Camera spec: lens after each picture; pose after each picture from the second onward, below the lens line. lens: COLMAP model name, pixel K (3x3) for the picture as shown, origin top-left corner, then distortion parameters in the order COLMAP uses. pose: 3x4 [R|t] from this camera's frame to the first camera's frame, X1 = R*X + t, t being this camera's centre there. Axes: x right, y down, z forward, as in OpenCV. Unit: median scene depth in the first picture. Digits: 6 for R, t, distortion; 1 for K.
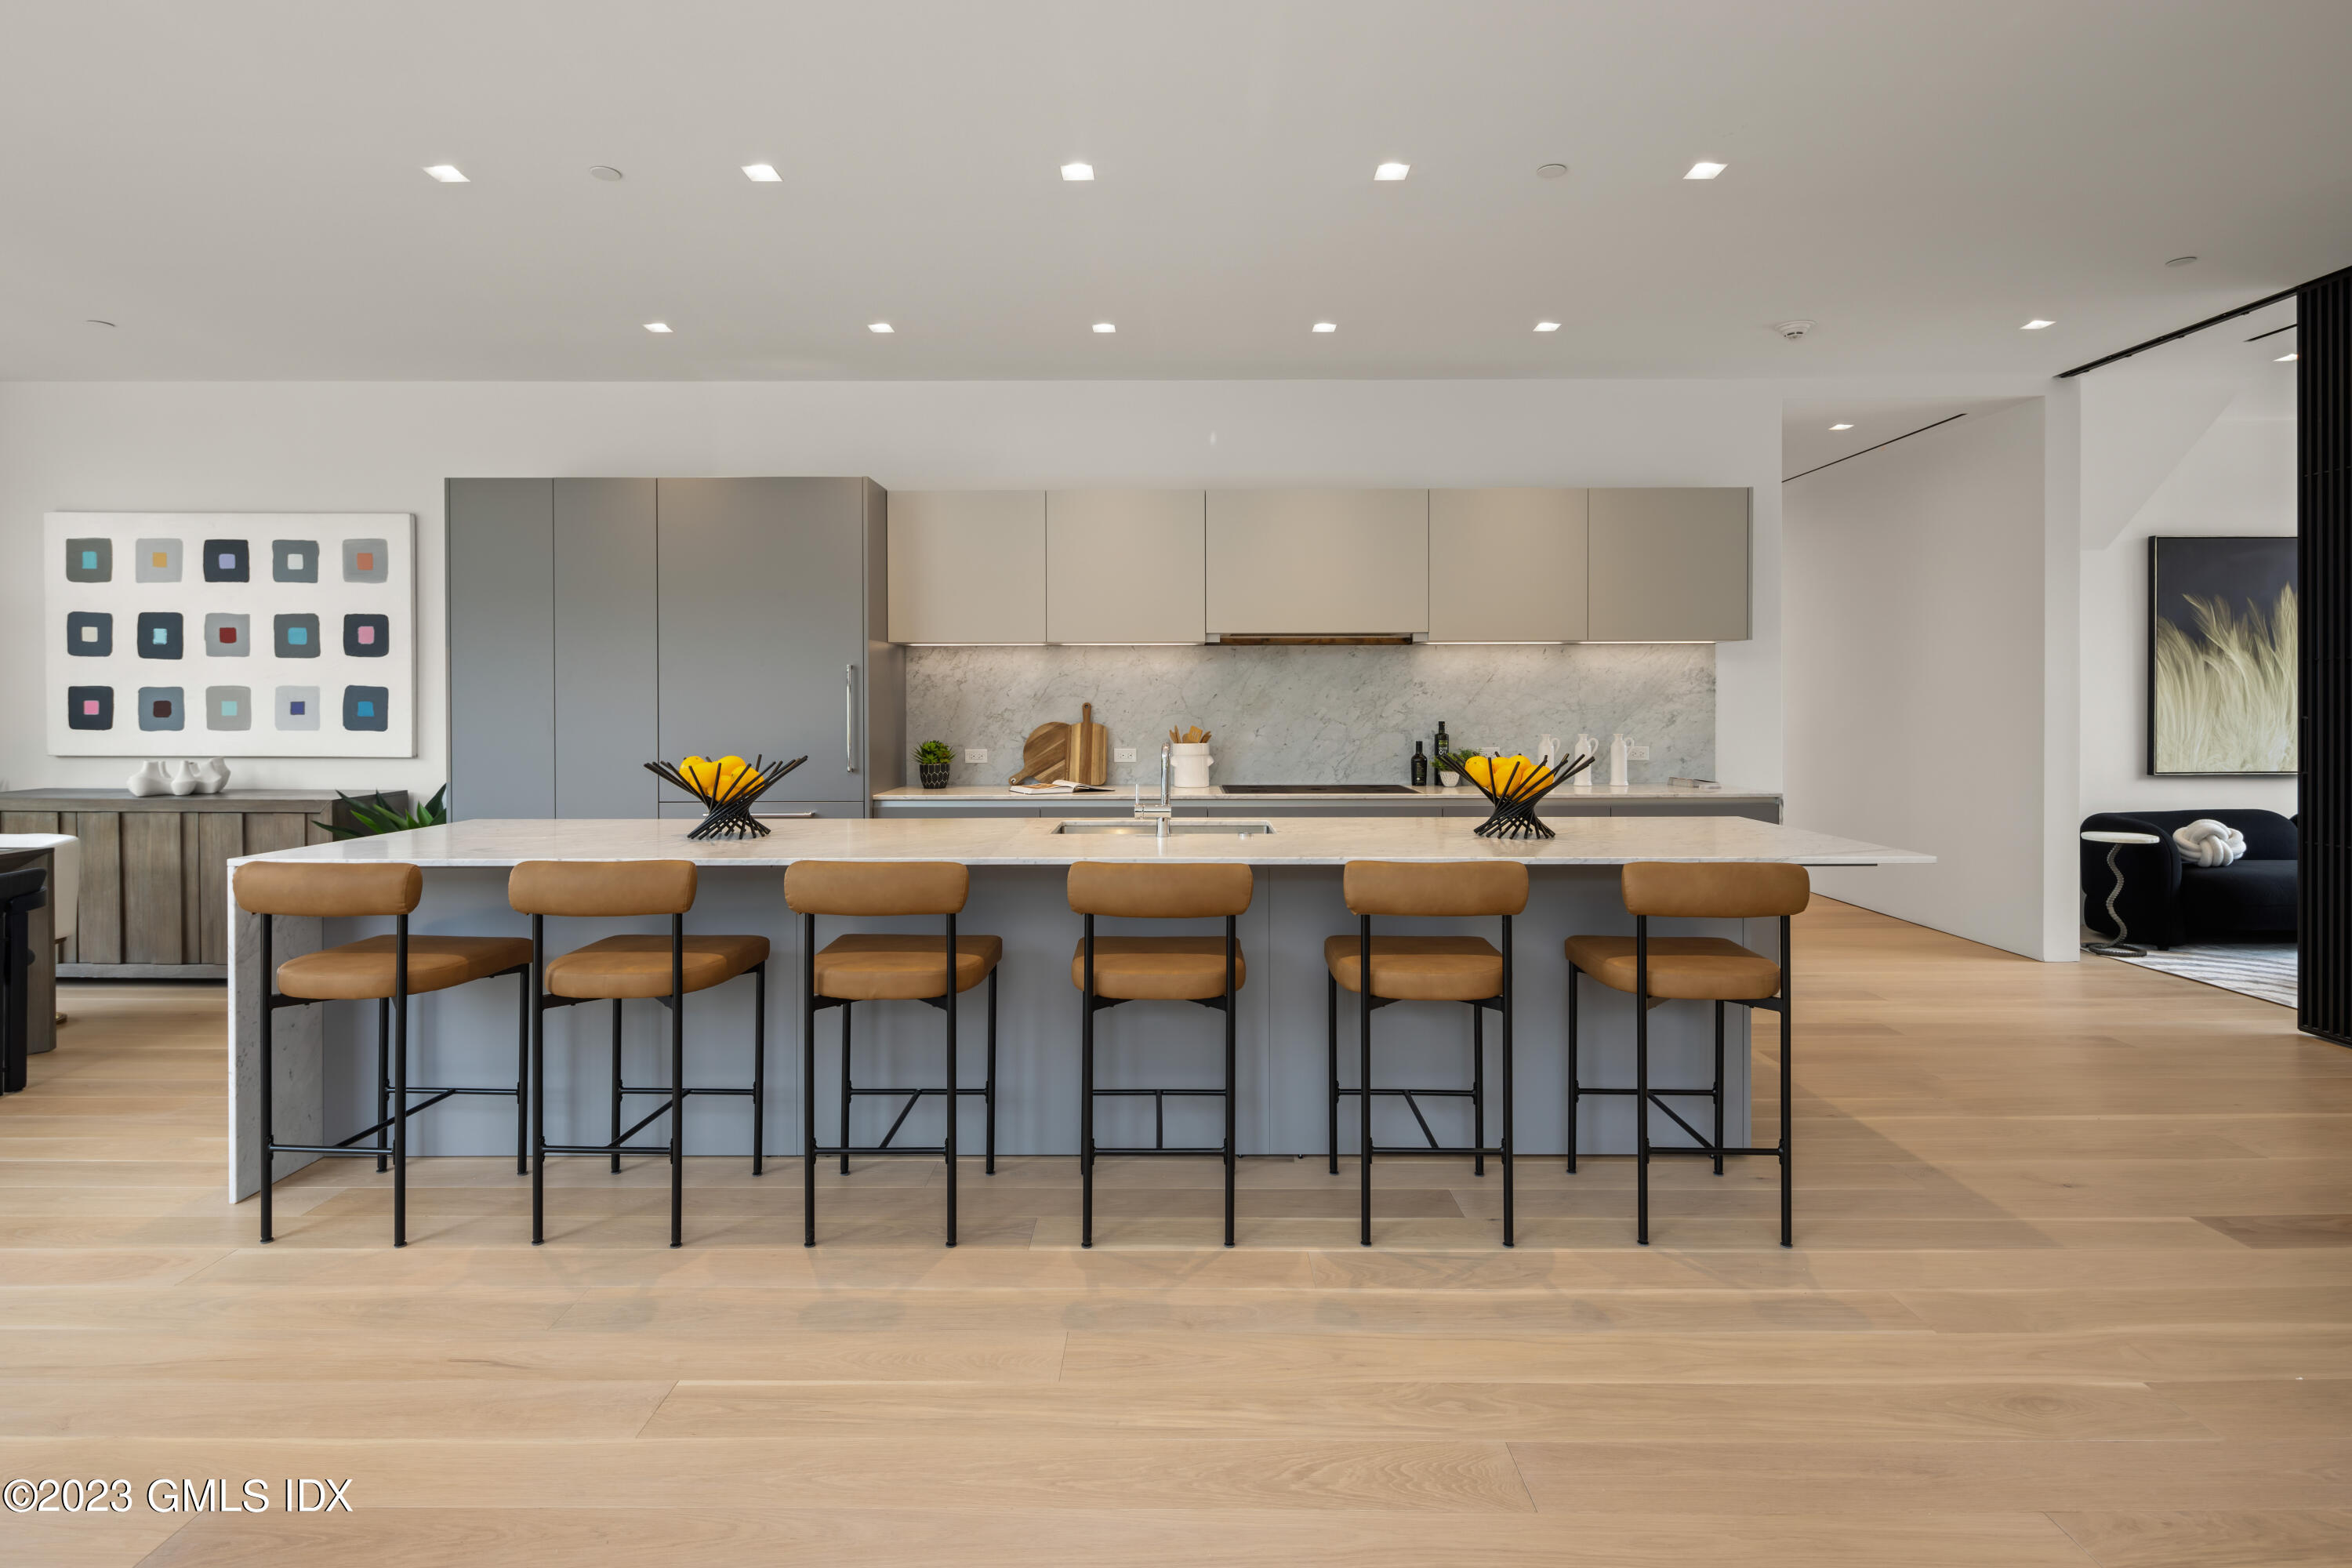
lens RADIAL K [[1144.8, 0, 1189.6], [0, 1144.8, 693.2], [0, 0, 1]] dist [0.006265, -0.004139]
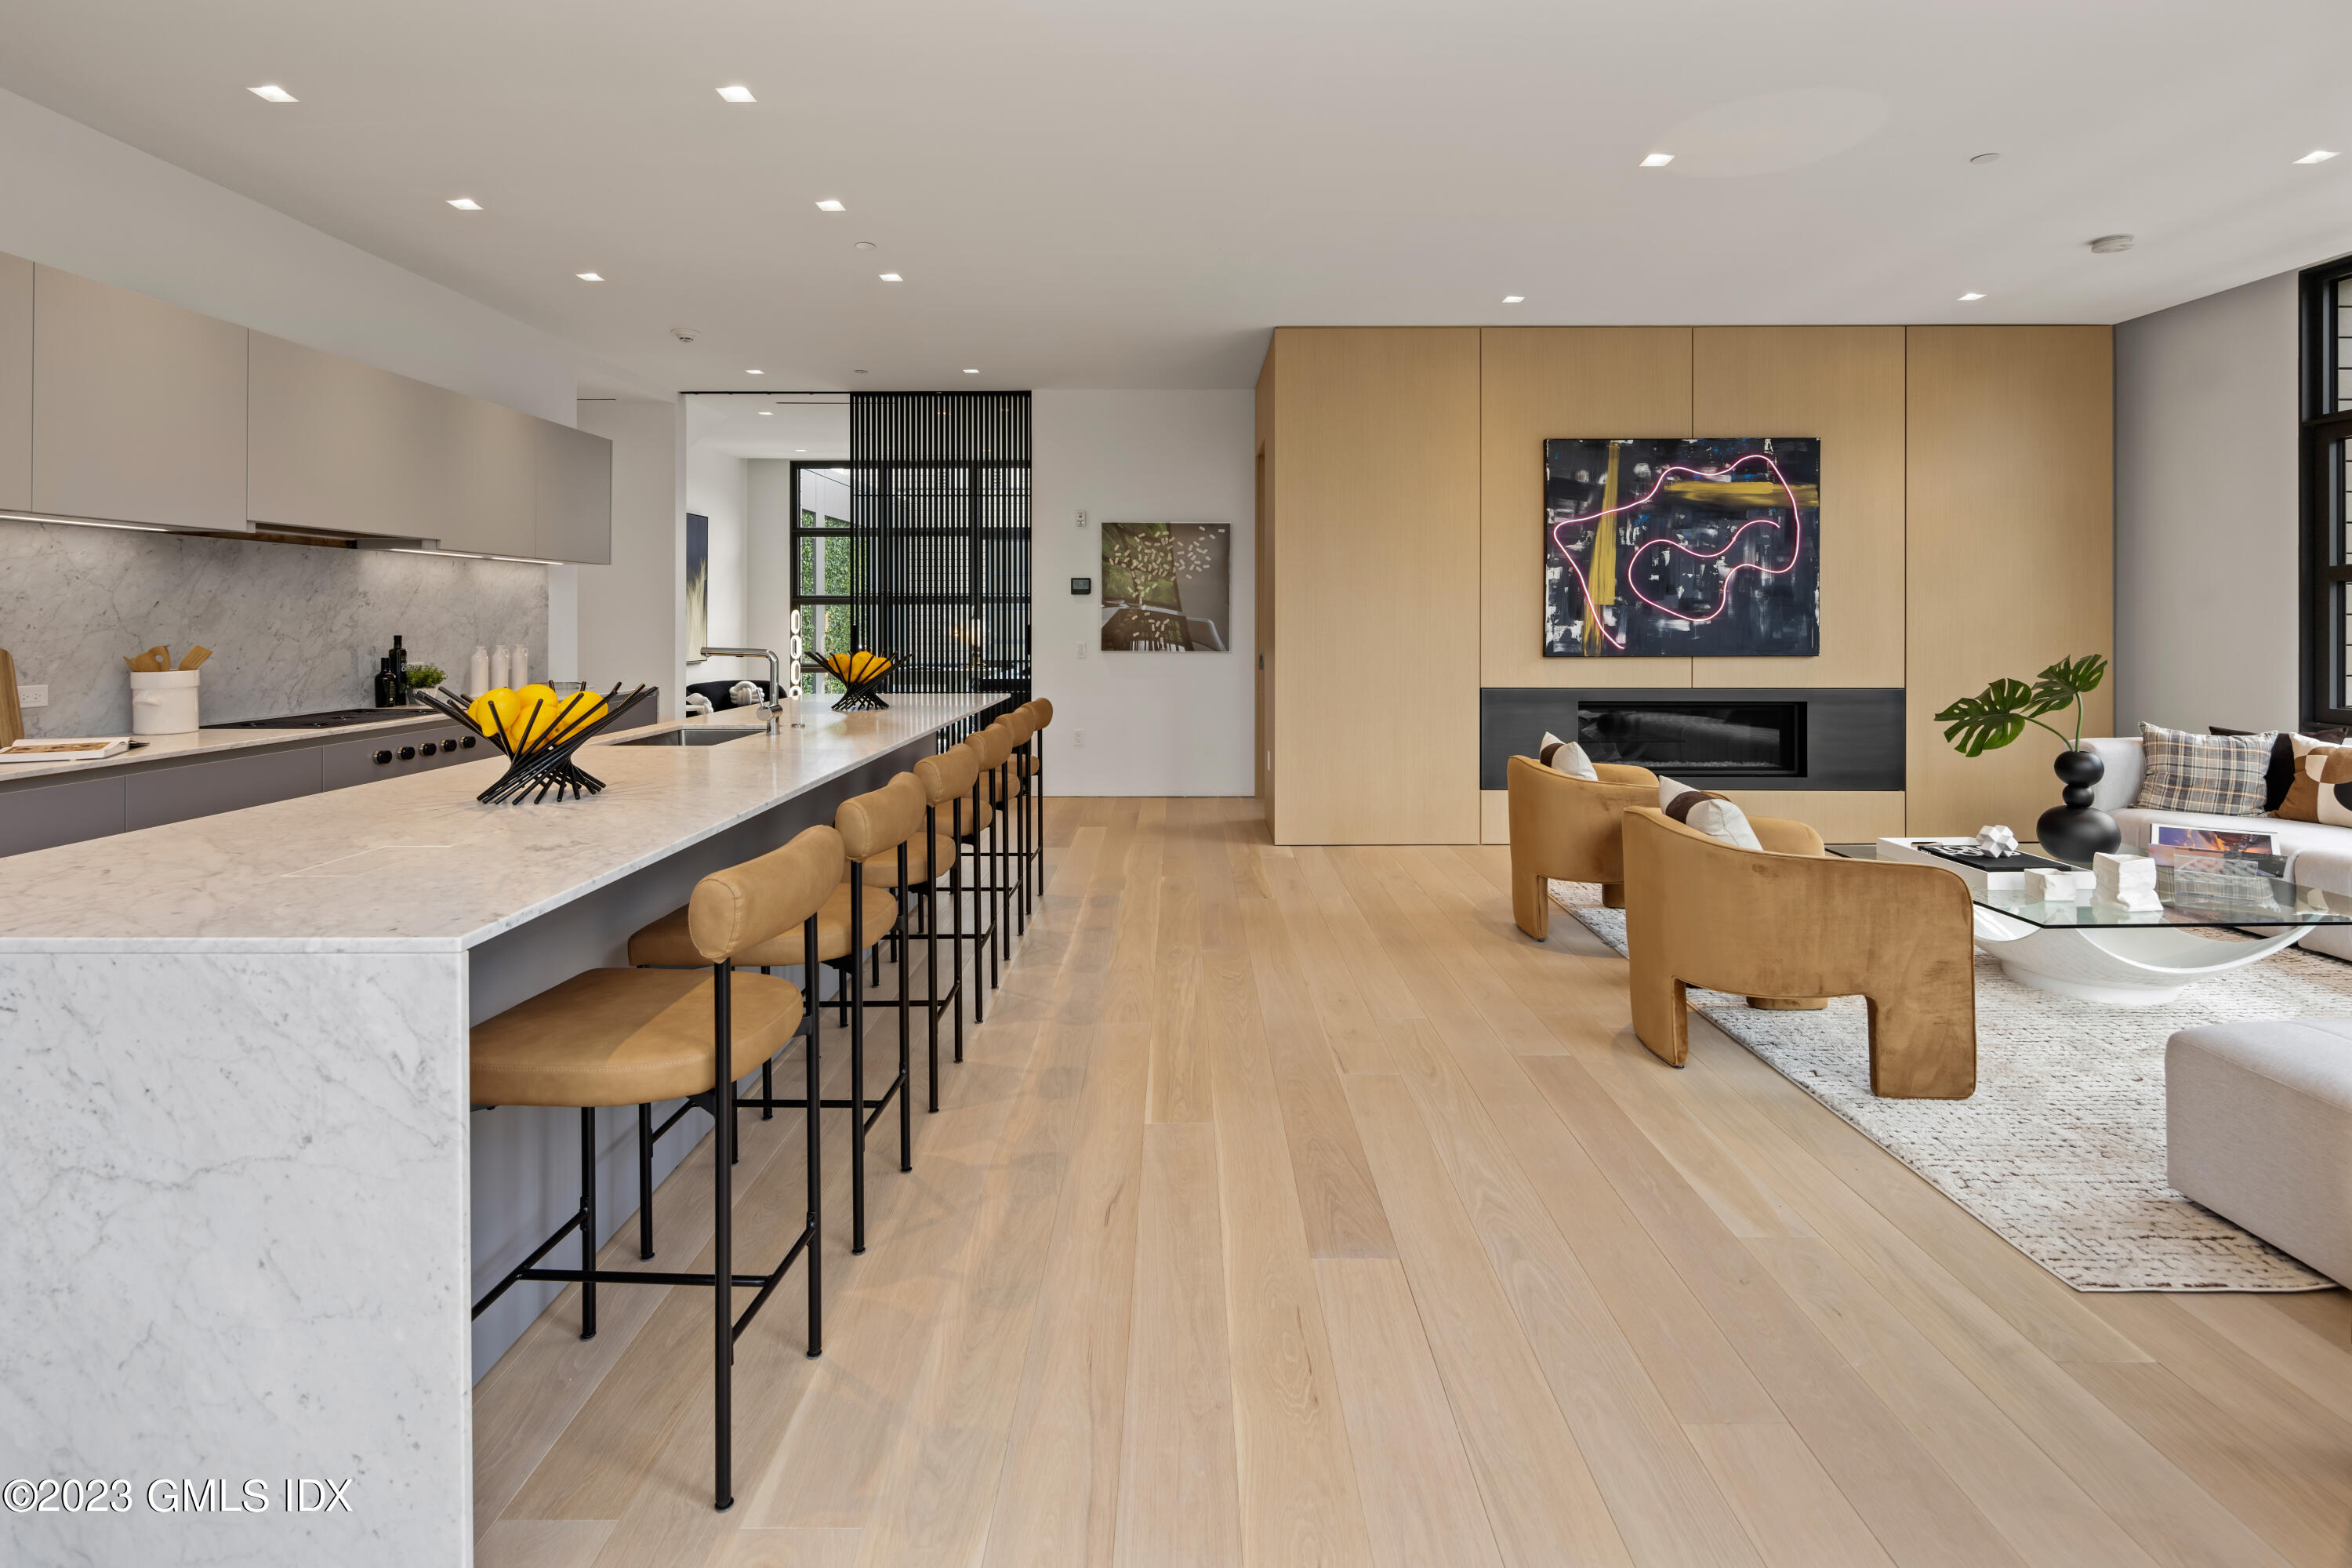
lens RADIAL K [[1144.8, 0, 1178.3], [0, 1144.8, 621.6], [0, 0, 1]] dist [0.006265, -0.004139]
pose [[-0.008566, -0.000427, 0.999963, -0.691662], [-0.014426, 0.999896, 0.000304, 0.004031], [-0.999859, -0.014423, -0.008571, 0.379614]]
